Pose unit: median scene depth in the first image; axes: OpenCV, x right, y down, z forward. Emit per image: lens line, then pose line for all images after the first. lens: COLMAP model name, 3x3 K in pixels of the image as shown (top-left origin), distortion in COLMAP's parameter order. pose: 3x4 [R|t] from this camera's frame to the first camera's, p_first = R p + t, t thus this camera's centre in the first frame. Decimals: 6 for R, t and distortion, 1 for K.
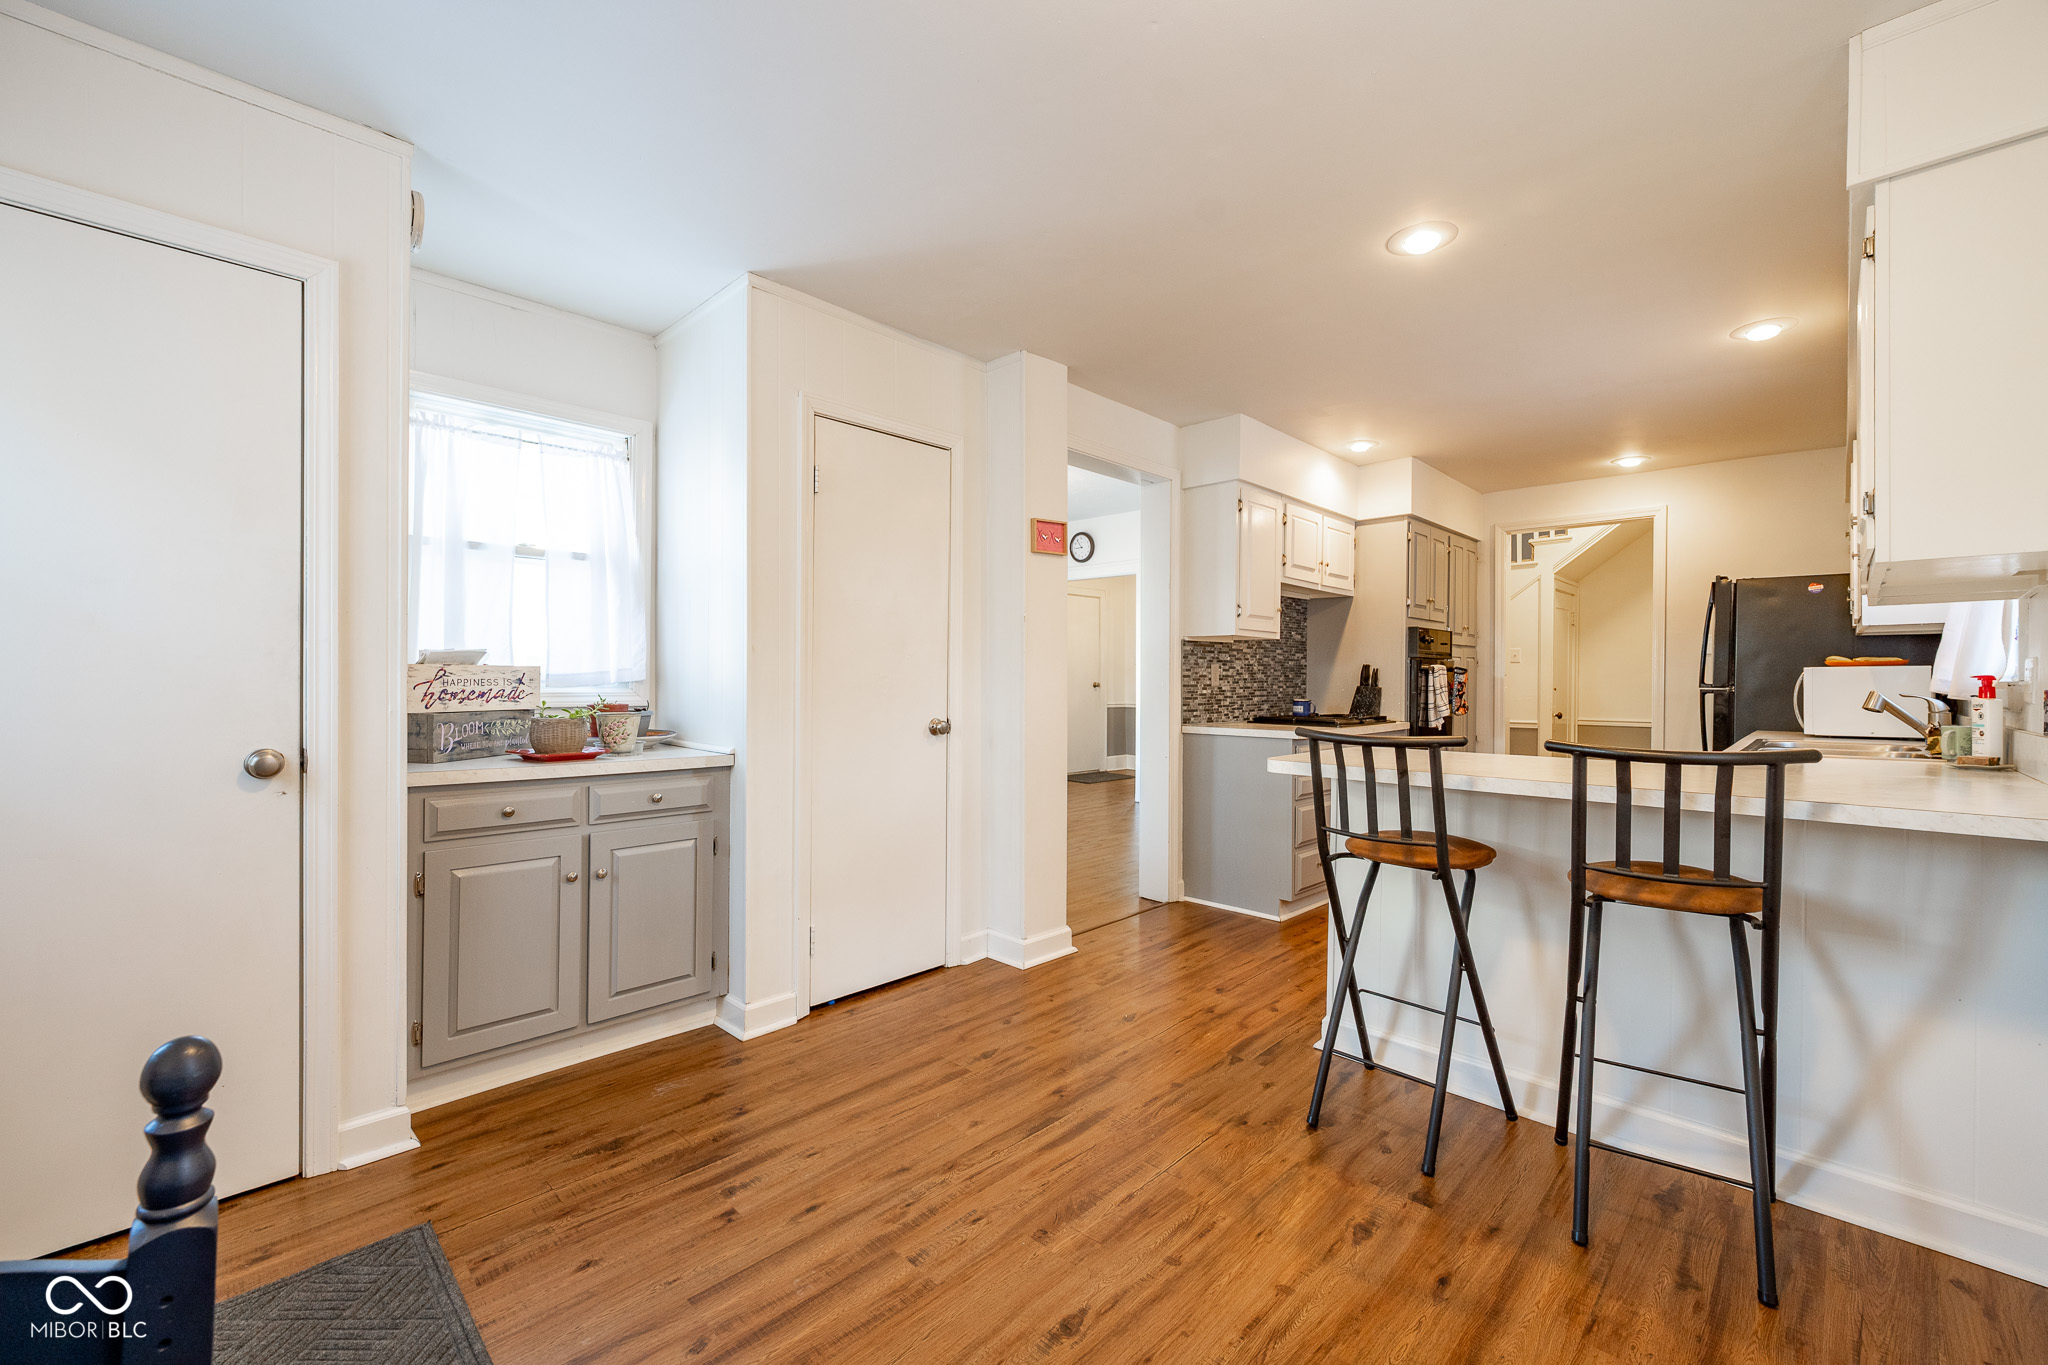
lens RADIAL K [[819.4, 0, 1011.2], [0, 819.4, 675.5], [0, 0, 1]] dist [0.000942, 0.000400]
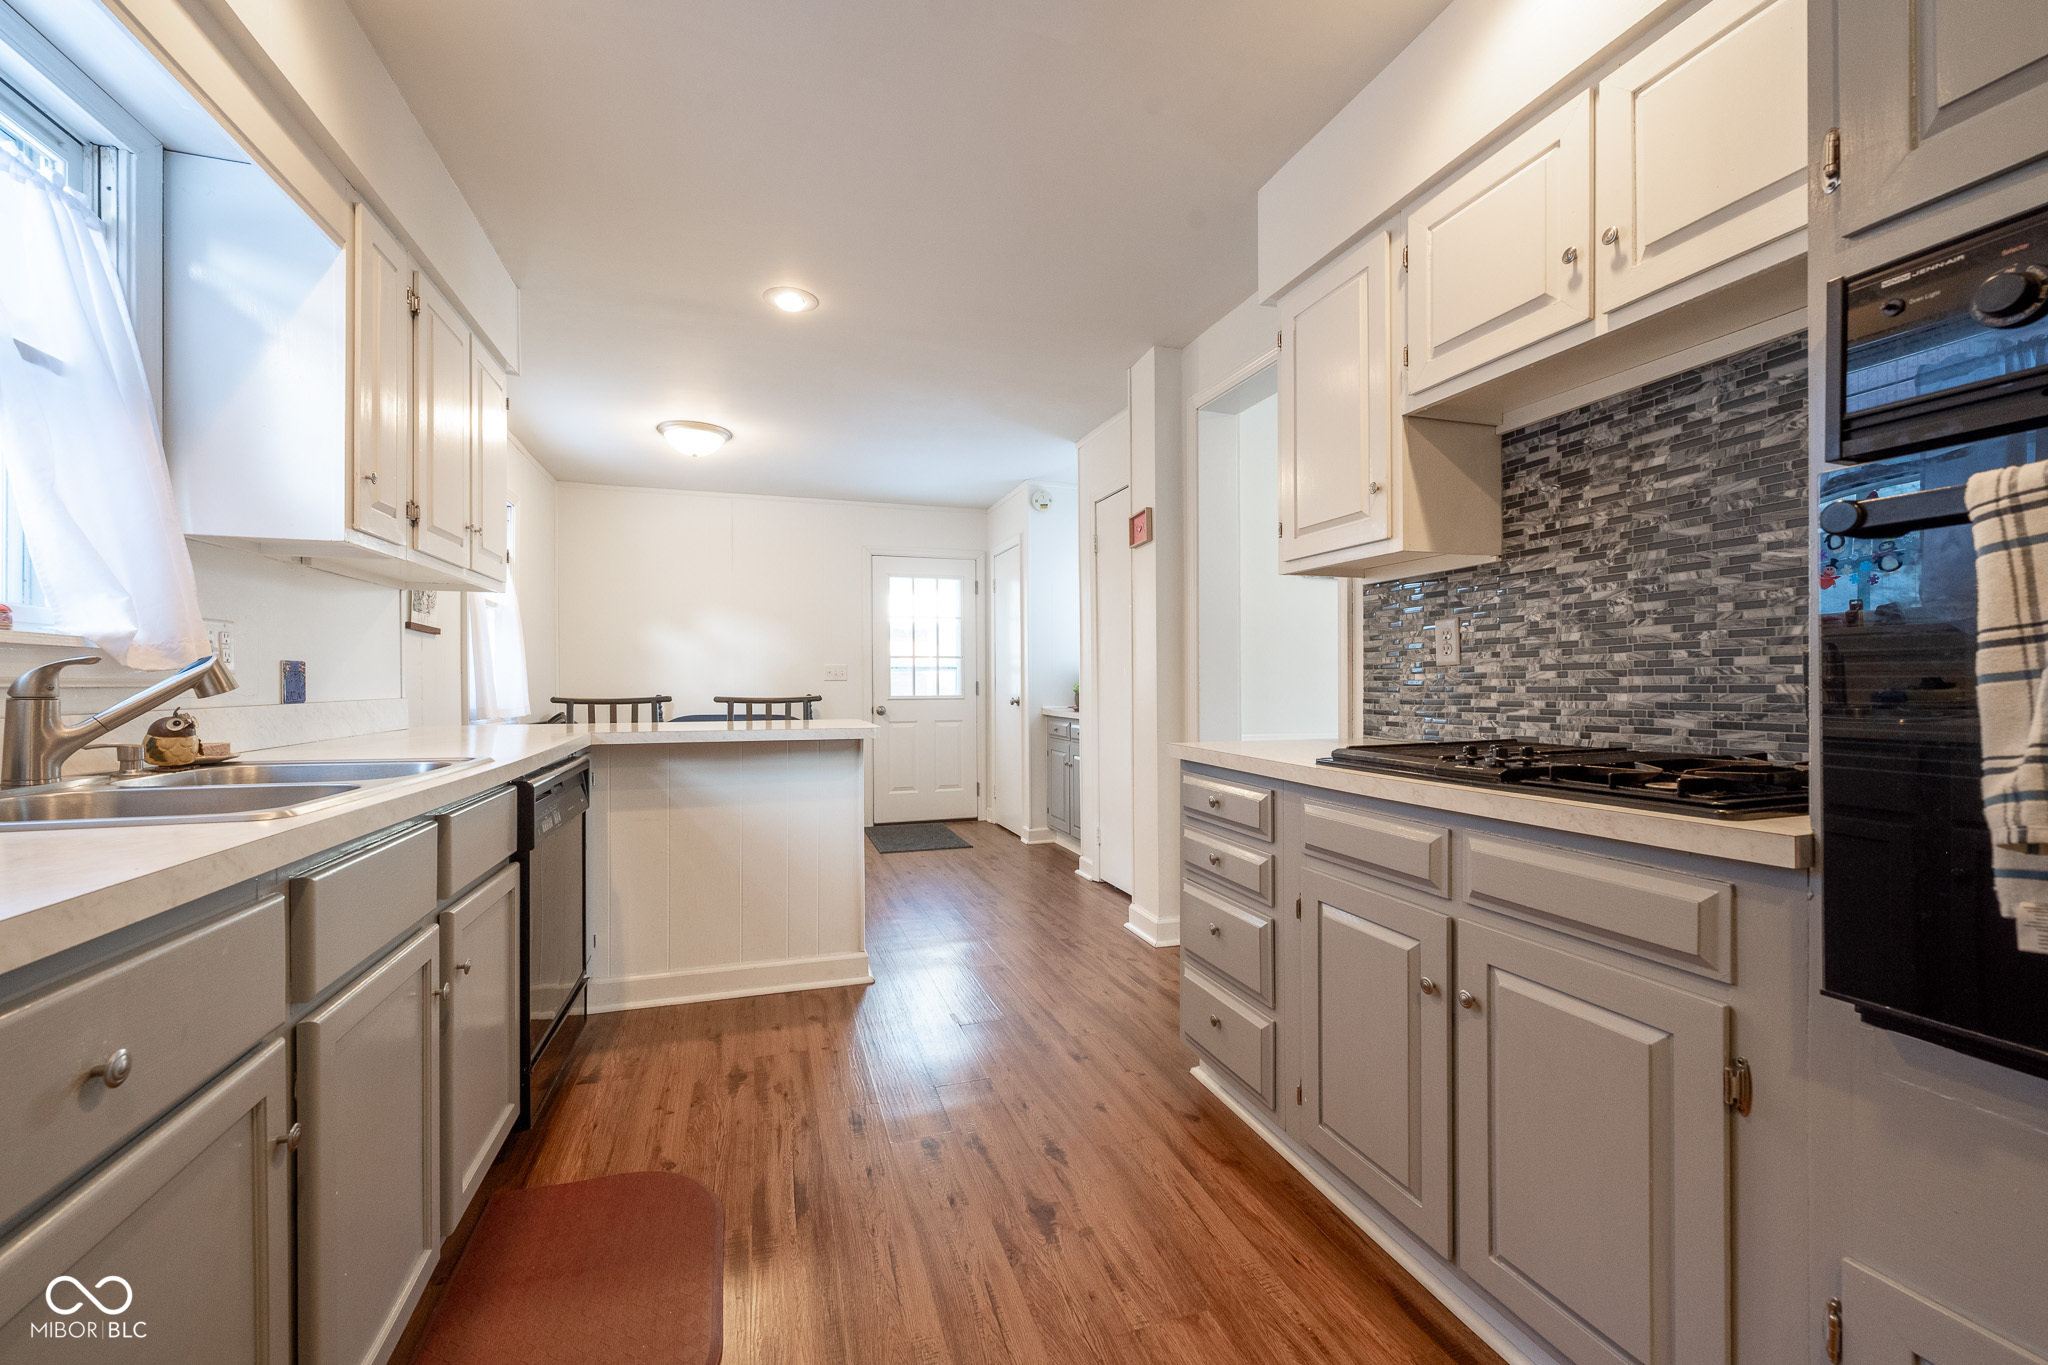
lens RADIAL K [[819.4, 0, 1026.1], [0, 819.4, 684.9], [0, 0, 1]] dist [0.000942, 0.000400]
pose [[-0.454715, -0.003648, -0.890629, 1.243360], [0.004598, 0.999969, -0.006444, 0.041712], [0.890625, -0.007025, -0.454684, 1.616226]]
